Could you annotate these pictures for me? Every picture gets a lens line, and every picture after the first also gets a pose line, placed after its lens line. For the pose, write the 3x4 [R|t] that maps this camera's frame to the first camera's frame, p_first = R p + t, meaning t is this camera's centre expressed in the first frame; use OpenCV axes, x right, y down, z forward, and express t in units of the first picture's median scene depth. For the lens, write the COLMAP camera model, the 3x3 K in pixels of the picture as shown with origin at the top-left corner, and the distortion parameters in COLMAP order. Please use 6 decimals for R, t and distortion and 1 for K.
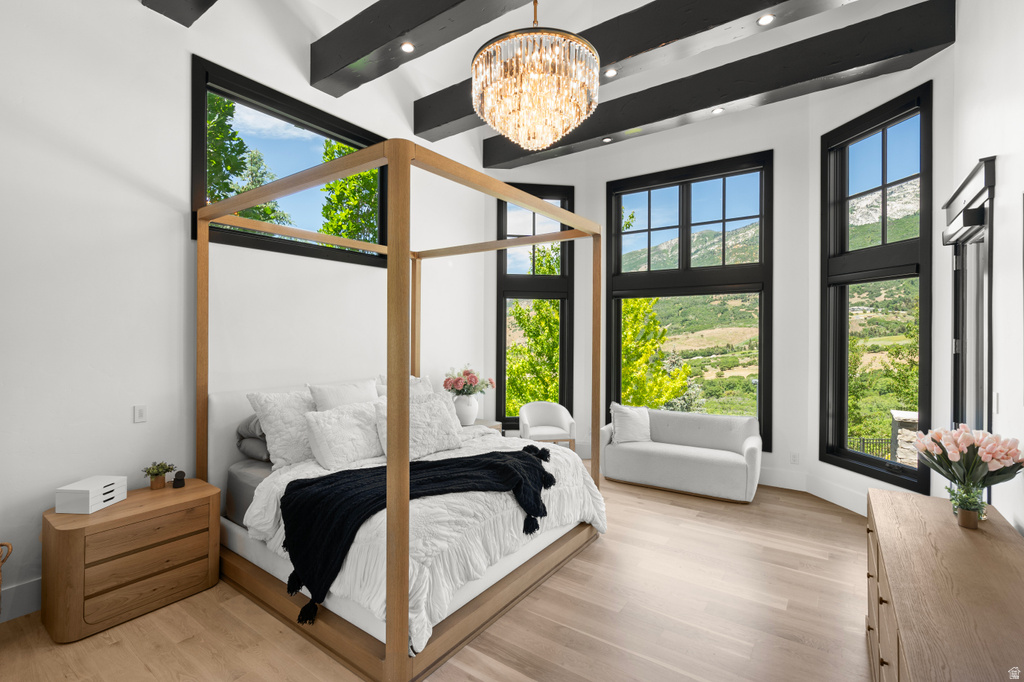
lens RADIAL K [[465.3, 0, 513.2], [0, 465.3, 337.2], [0, 0, 1]] dist [-0.002544, 0.002347]
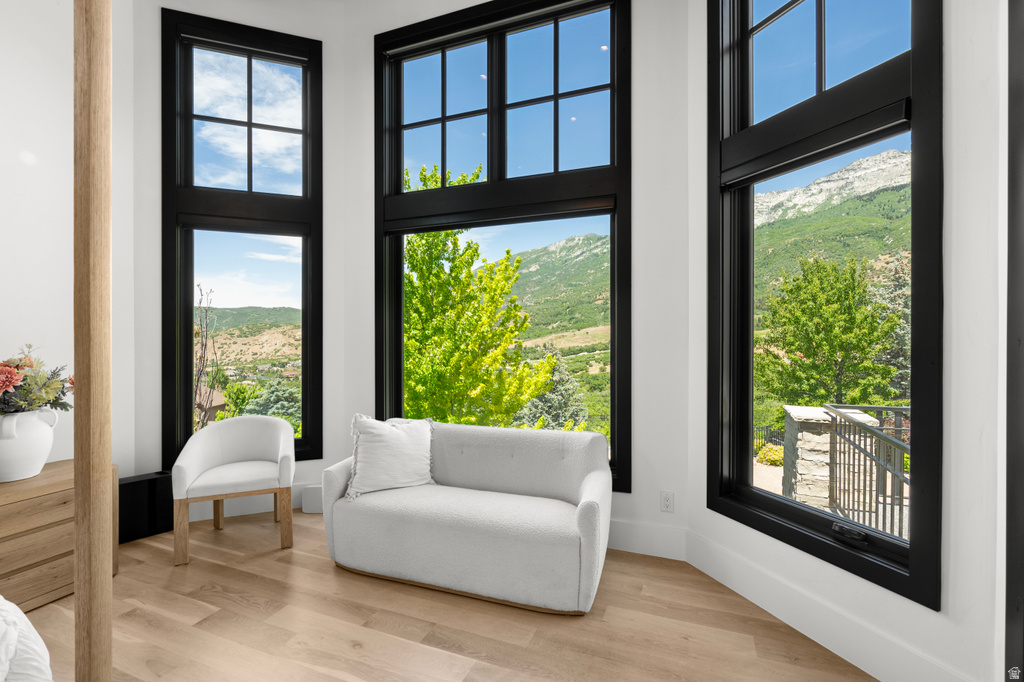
lens RADIAL K [[465.3, 0, 510.4], [0, 465.3, 337.0], [0, 0, 1]] dist [-0.002544, 0.002347]
pose [[0.975526, -0.007206, 0.219767, 0.256869], [0.006369, 0.999970, 0.004521, 0.047676], [-0.219793, -0.003010, 0.975542, 0.425359]]
